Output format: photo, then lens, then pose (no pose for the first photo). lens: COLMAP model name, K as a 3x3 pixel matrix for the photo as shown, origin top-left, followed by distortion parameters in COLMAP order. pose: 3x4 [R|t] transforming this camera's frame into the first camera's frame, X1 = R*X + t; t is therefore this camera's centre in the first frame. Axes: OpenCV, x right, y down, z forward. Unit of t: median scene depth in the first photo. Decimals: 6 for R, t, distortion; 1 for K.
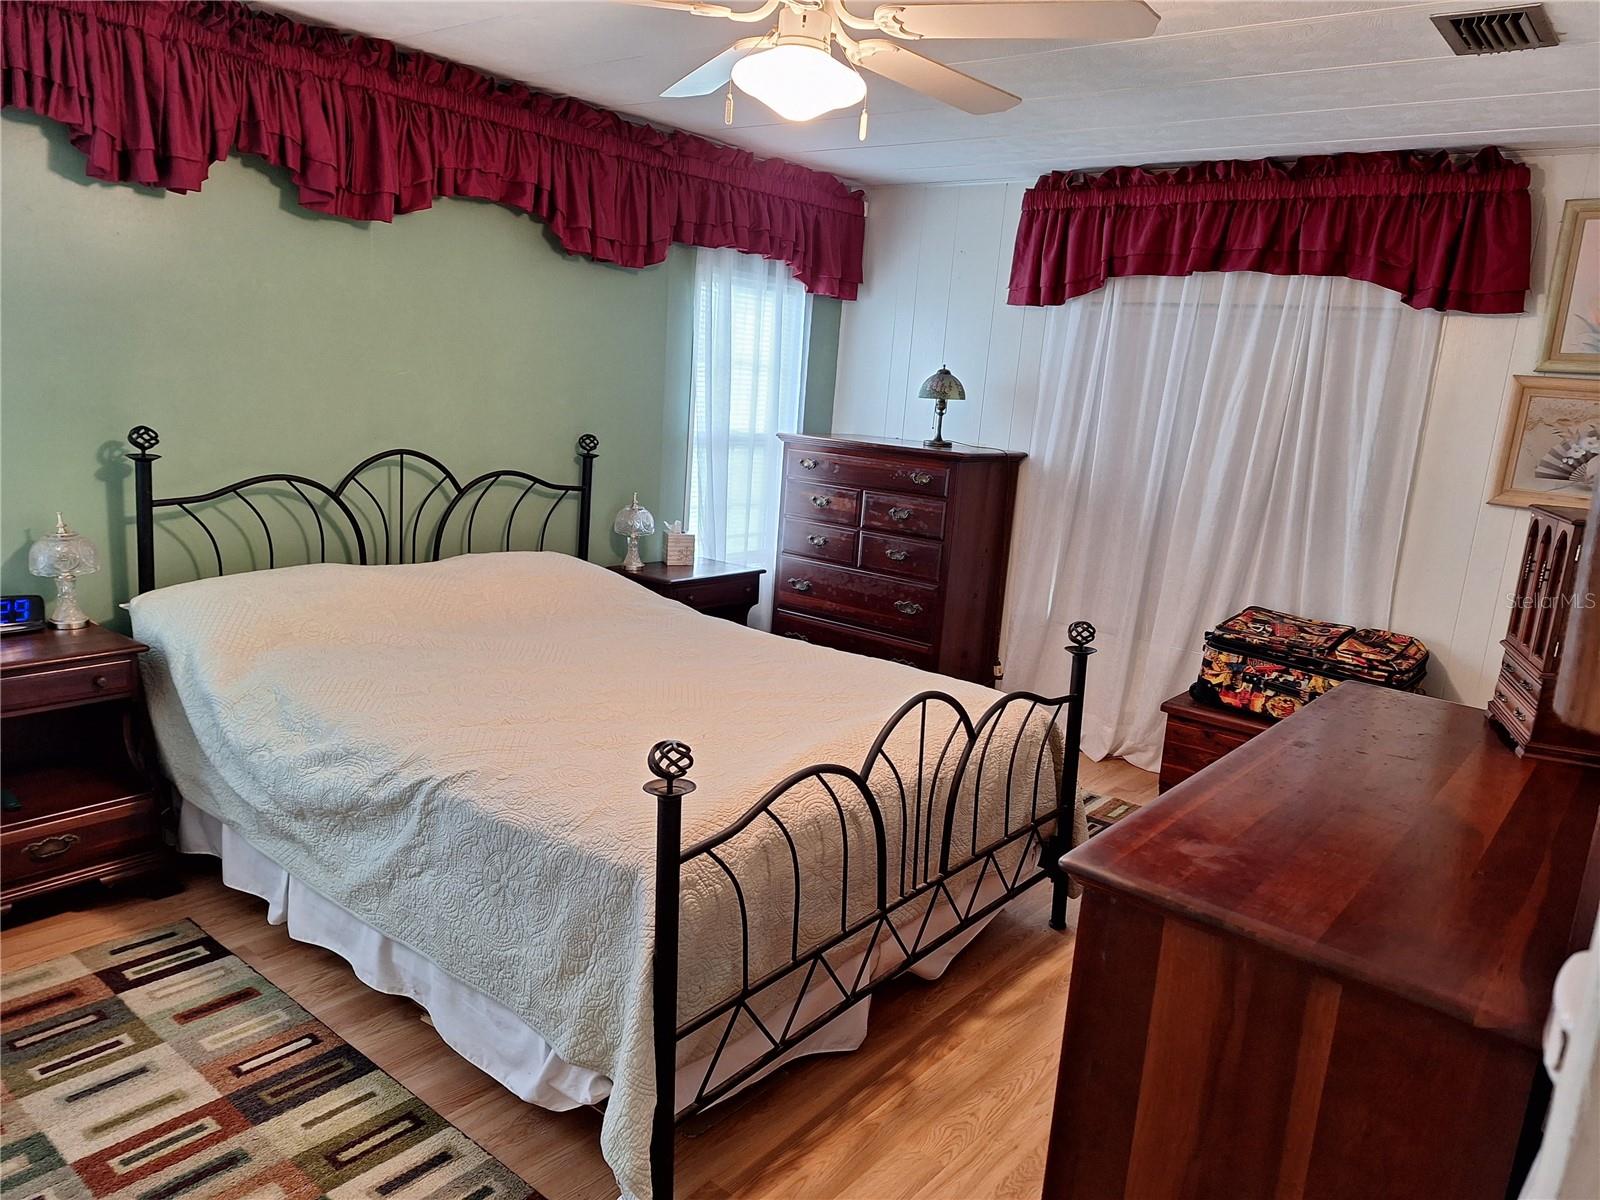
lens RADIAL K [[1111.9, 0, 798.5], [0, 1111.9, 630.1], [0, 0, 1]] dist [-0.000593, -0.001163]
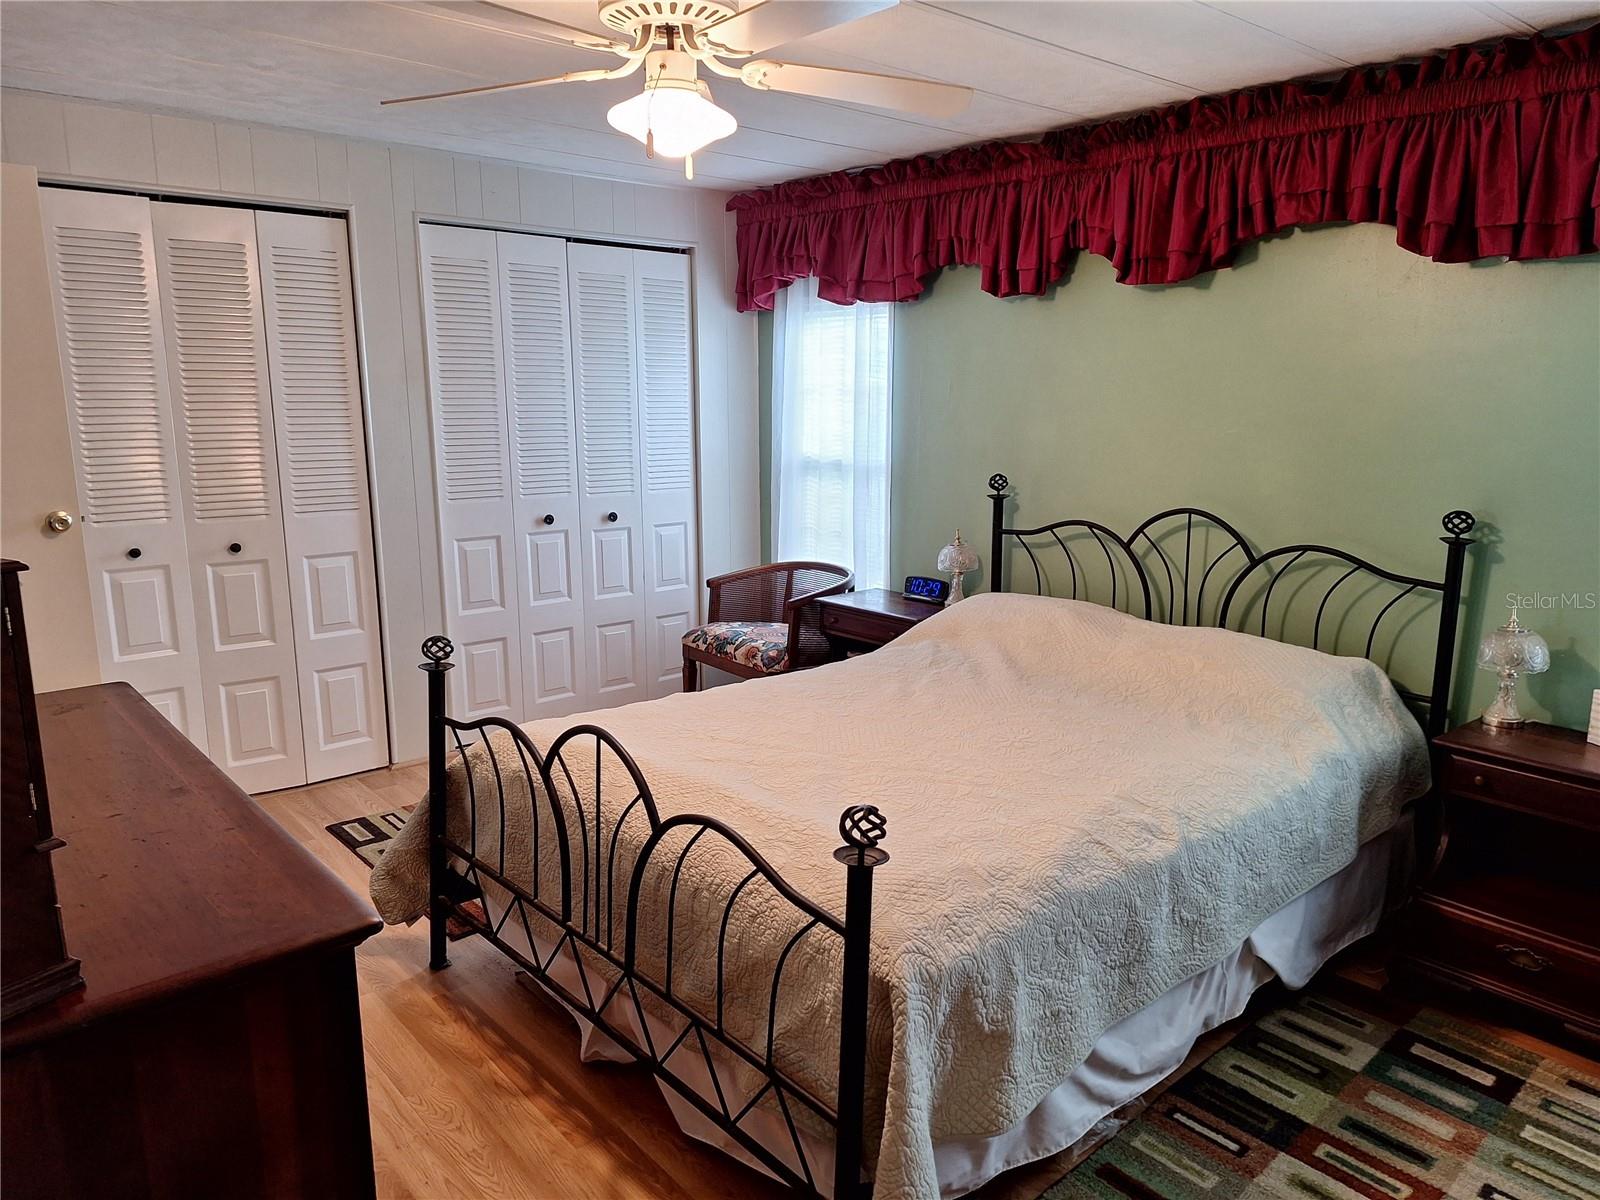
lens RADIAL K [[1107.3, 0, 809.2], [0, 1107.3, 602.3], [0, 0, 1]] dist [0.094526, -0.106480]
pose [[-0.166822, 0.116809, -0.979044, 0.761194], [-0.231258, 0.960624, 0.154016, -0.181440], [0.958483, 0.252105, -0.133240, 0.961253]]
